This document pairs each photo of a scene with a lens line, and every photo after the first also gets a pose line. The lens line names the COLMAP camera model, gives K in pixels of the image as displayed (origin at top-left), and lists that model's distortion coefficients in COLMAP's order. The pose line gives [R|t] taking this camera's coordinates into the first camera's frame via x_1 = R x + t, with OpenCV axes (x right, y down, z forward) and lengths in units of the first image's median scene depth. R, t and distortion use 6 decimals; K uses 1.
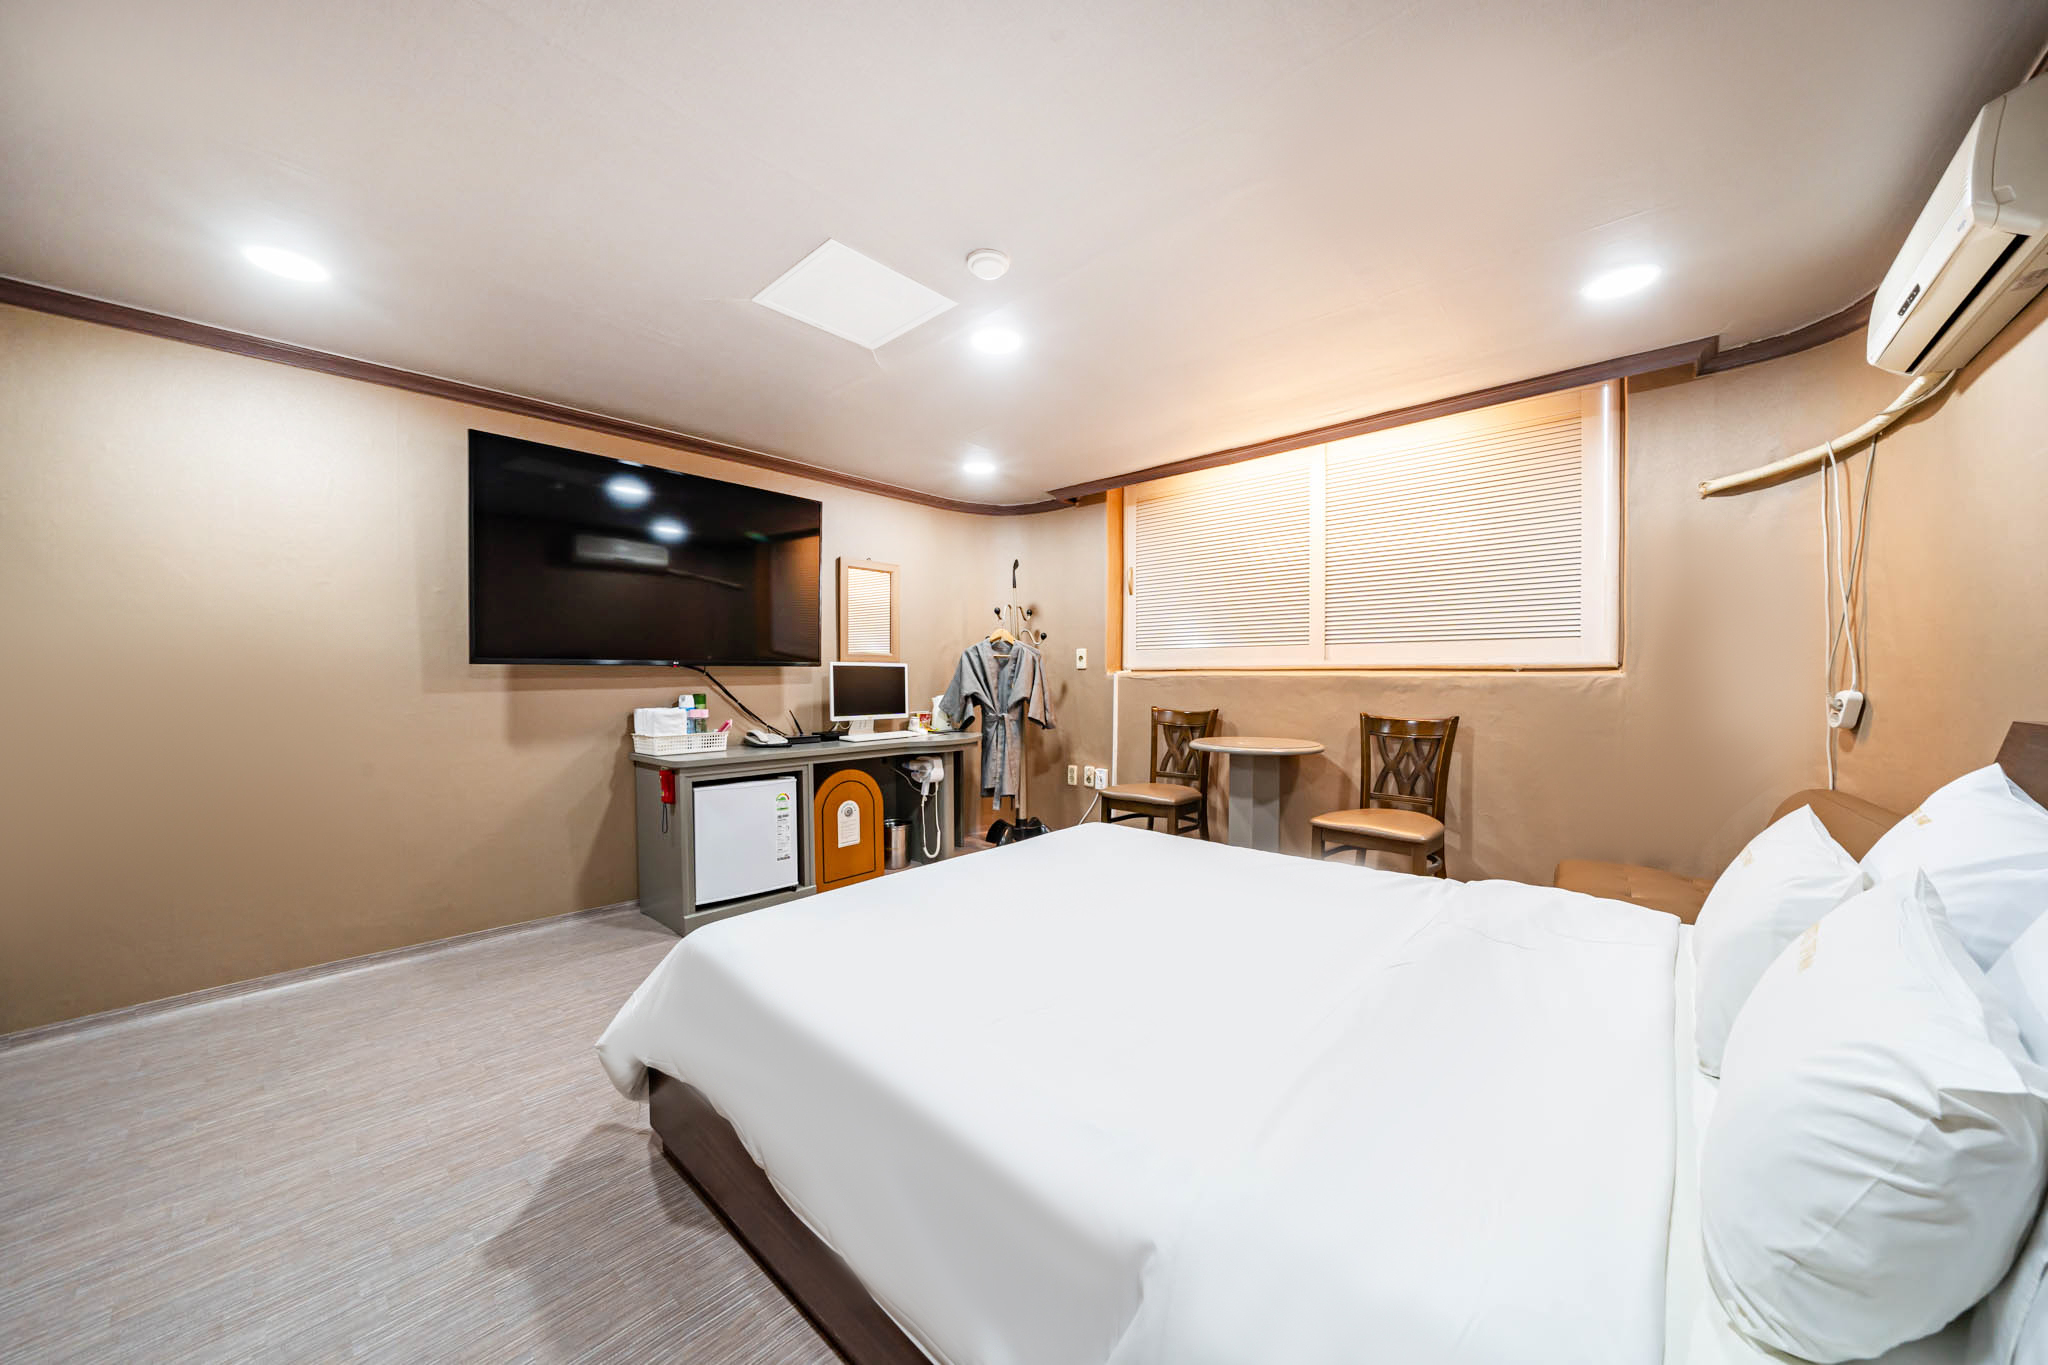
lens RADIAL K [[698.2, 0, 1024.0], [0, 698.2, 682.5], [0, 0, 1]] dist [-0.015689, -0.000052]
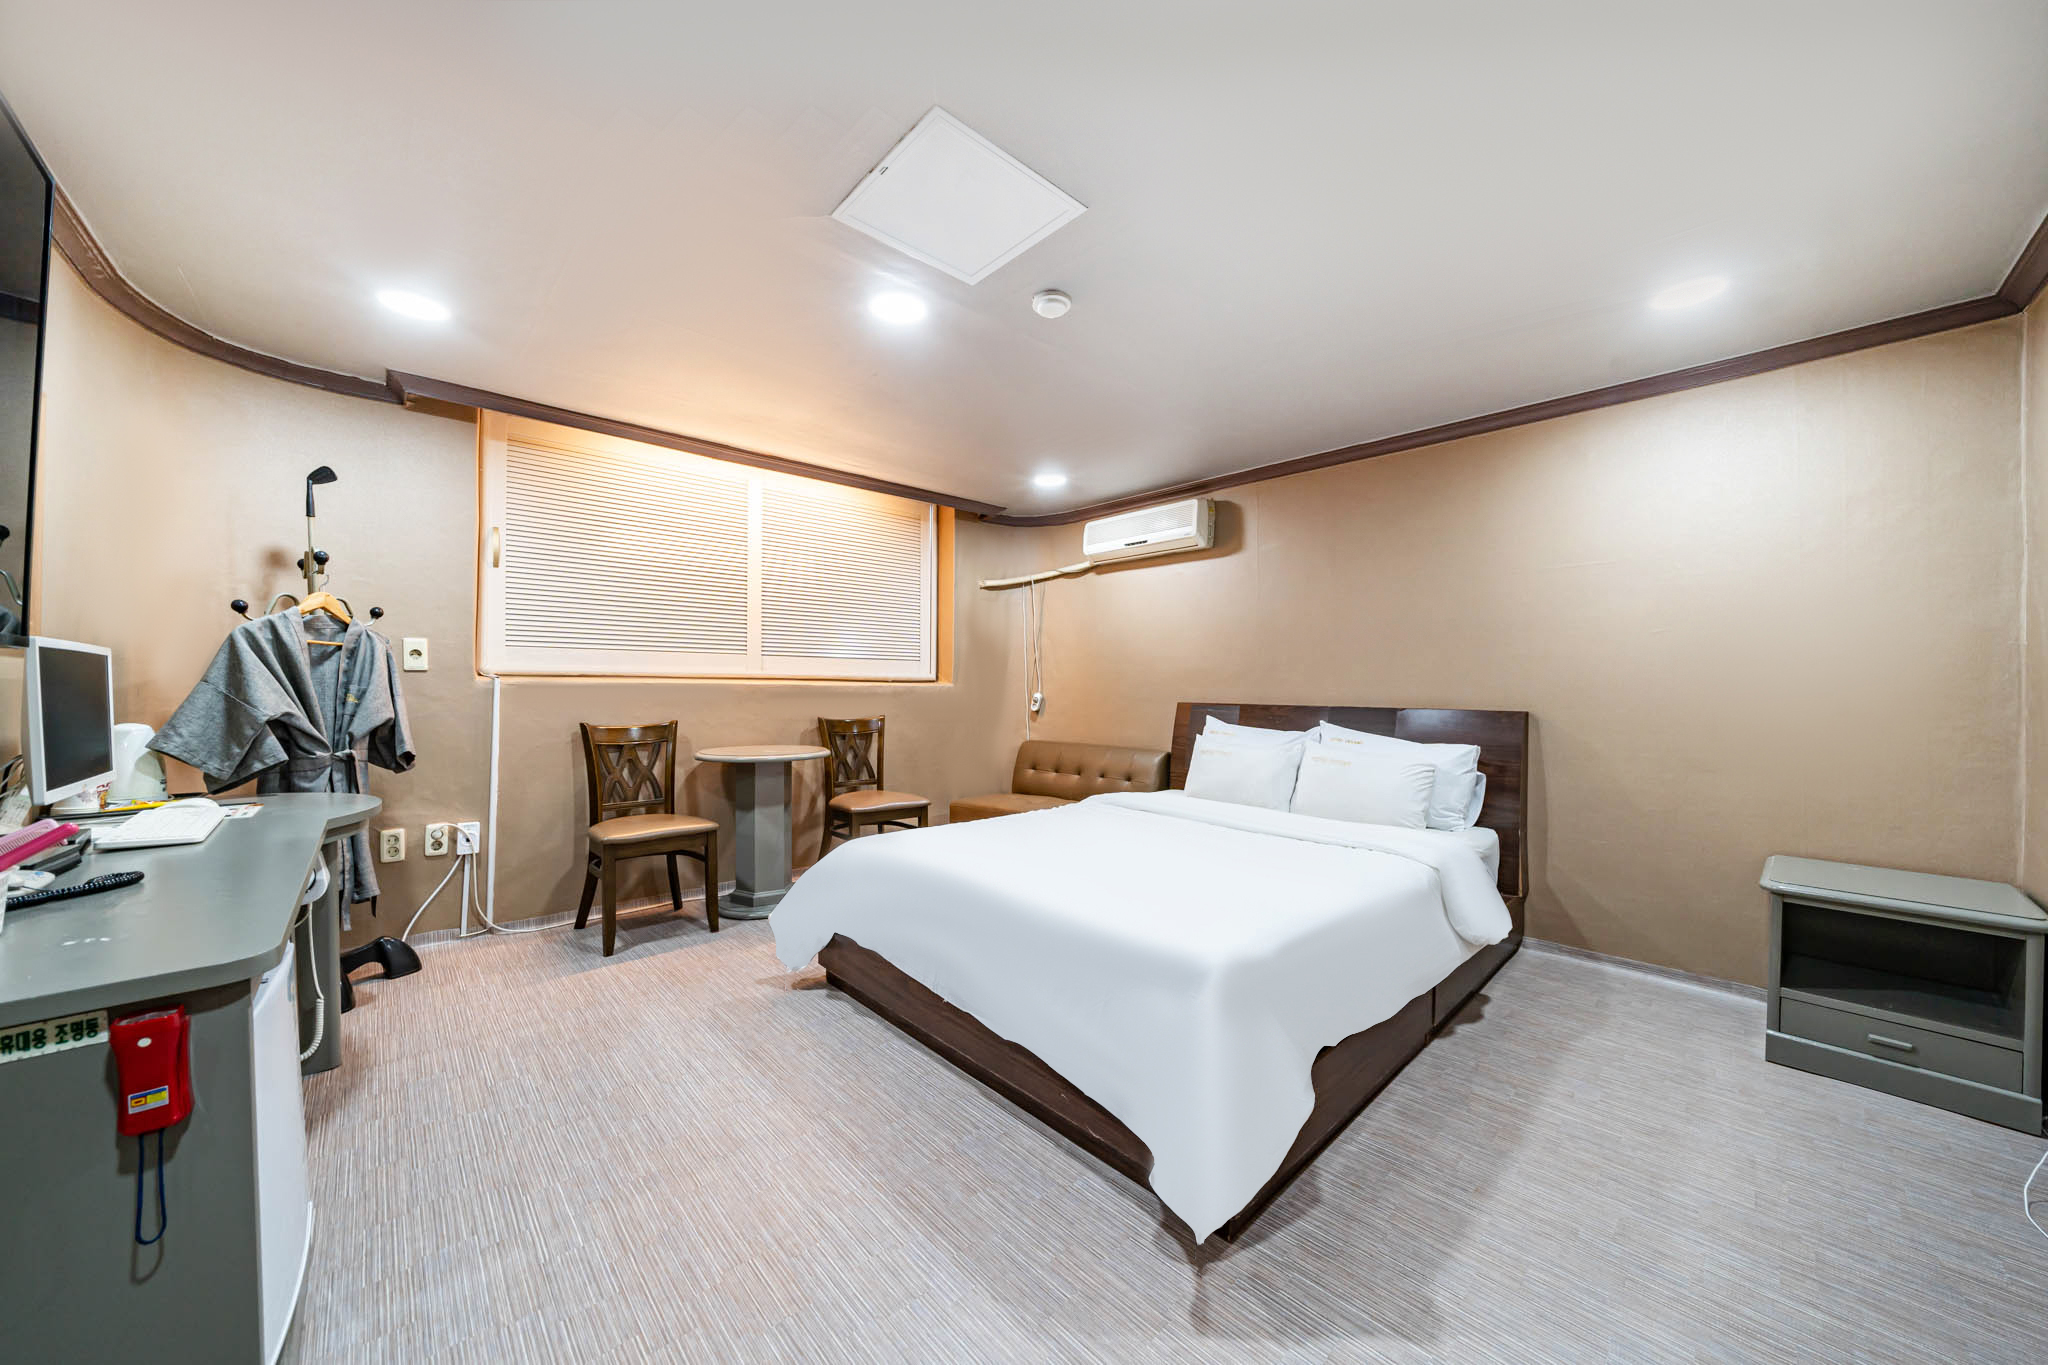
lens RADIAL K [[698.2, 0, 1024.0], [0, 698.2, 682.5], [0, 0, 1]] dist [-0.015689, -0.000052]
pose [[0.092631, 0.007443, 0.995673, -0.594410], [0.002489, 0.999967, -0.007707, -0.003184], [-0.995697, 0.003192, 0.092609, 0.497114]]
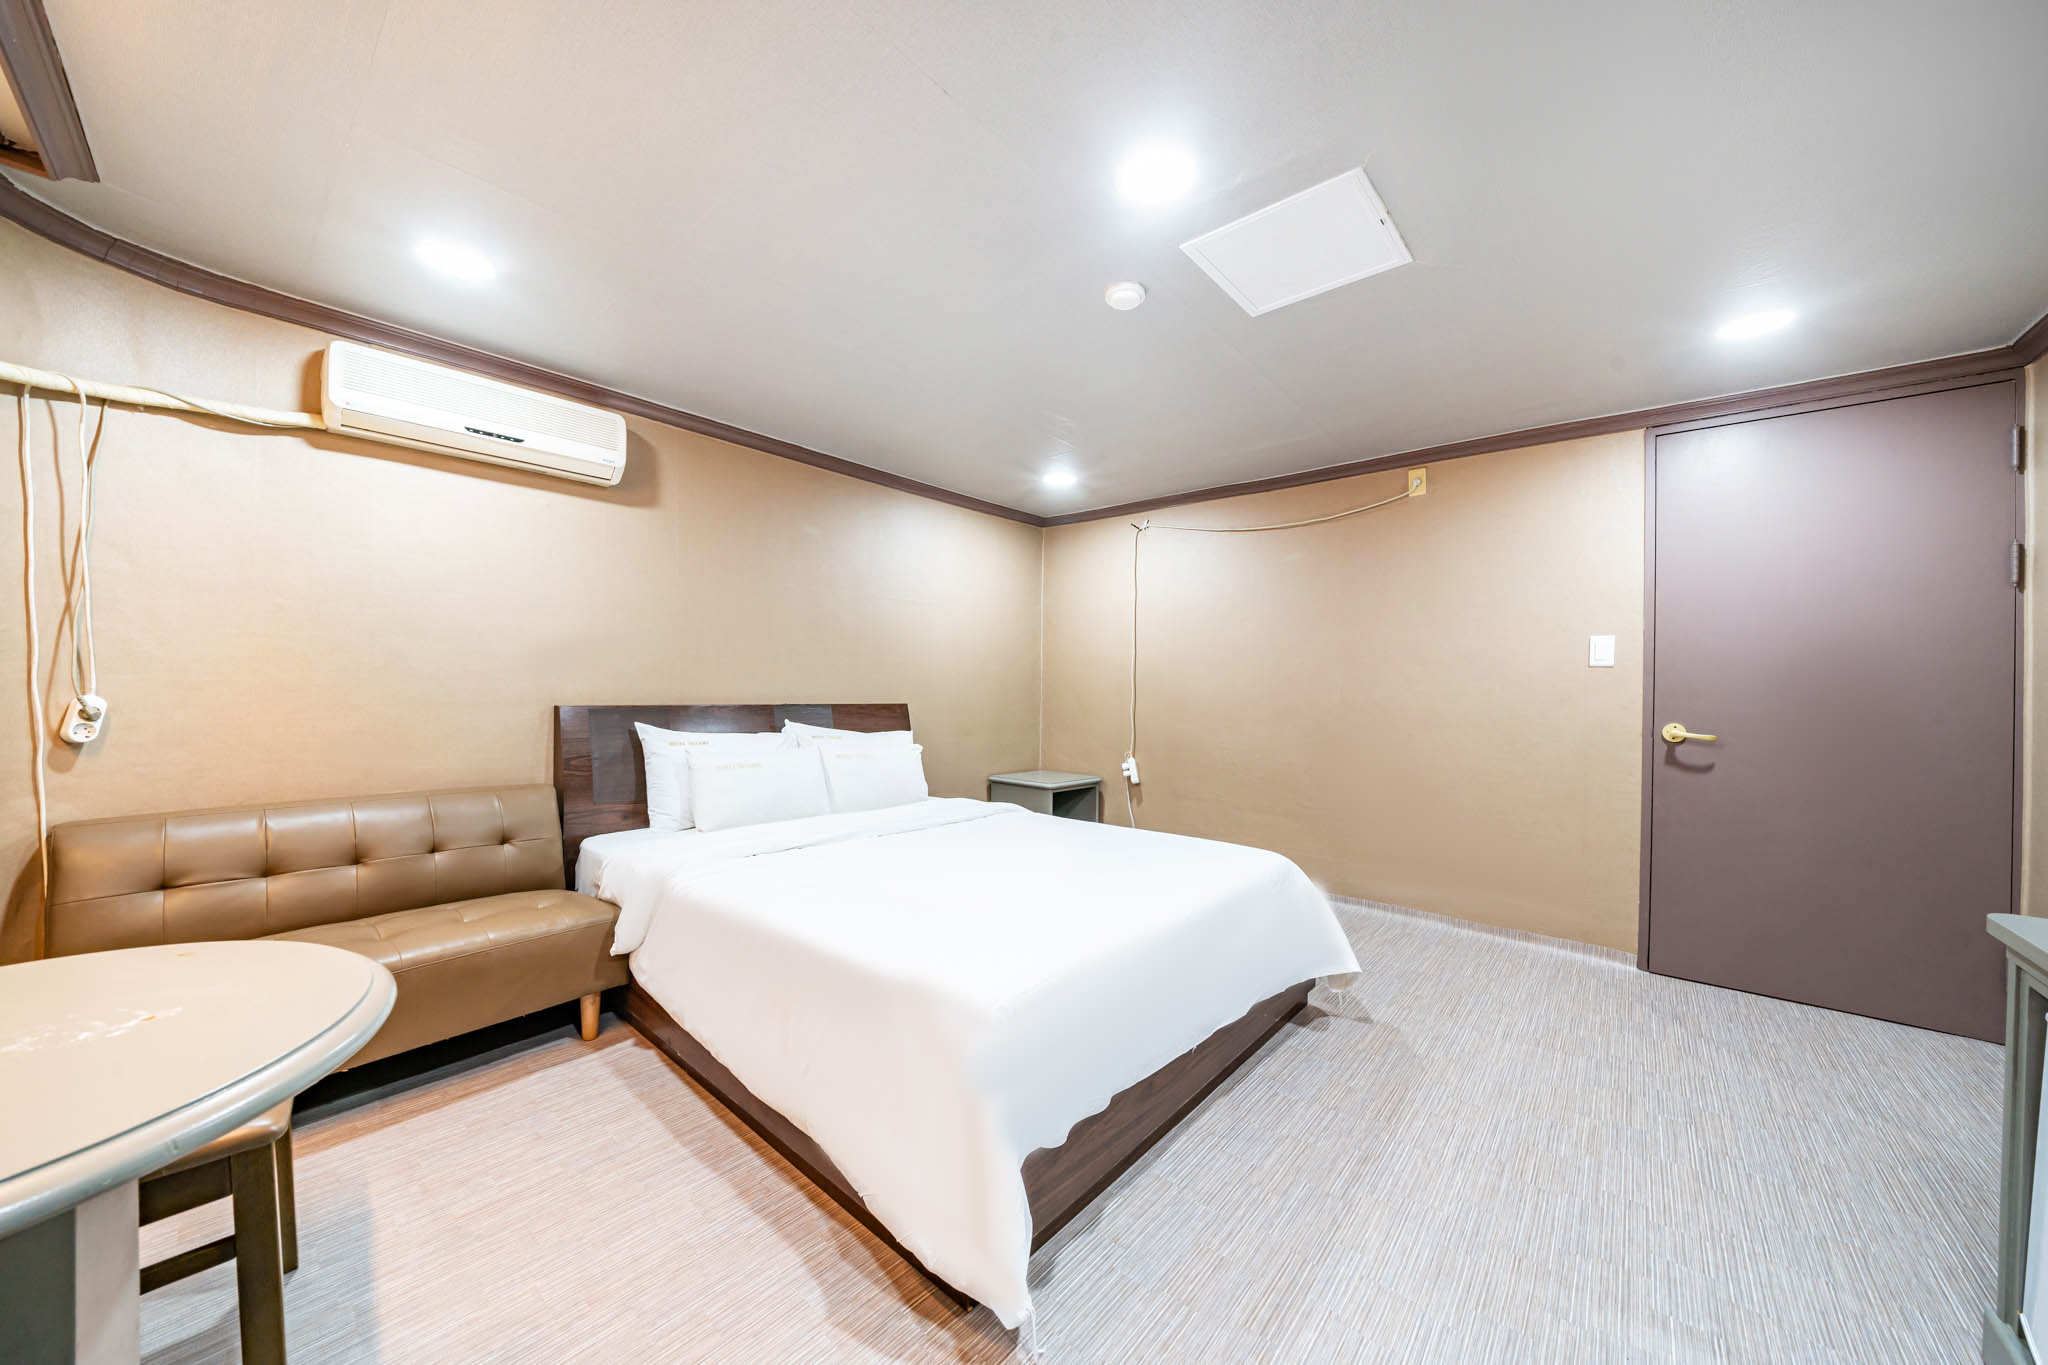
lens RADIAL K [[704.9, 0, 1024.0], [0, 704.9, 682.5], [0, 0, 1]] dist [-0.017309, 0.000133]
pose [[-0.999930, -0.010985, -0.004312, 0.050200], [-0.010981, 0.999939, -0.001159, -0.009457], [0.004324, -0.001112, -0.999990, 1.080168]]
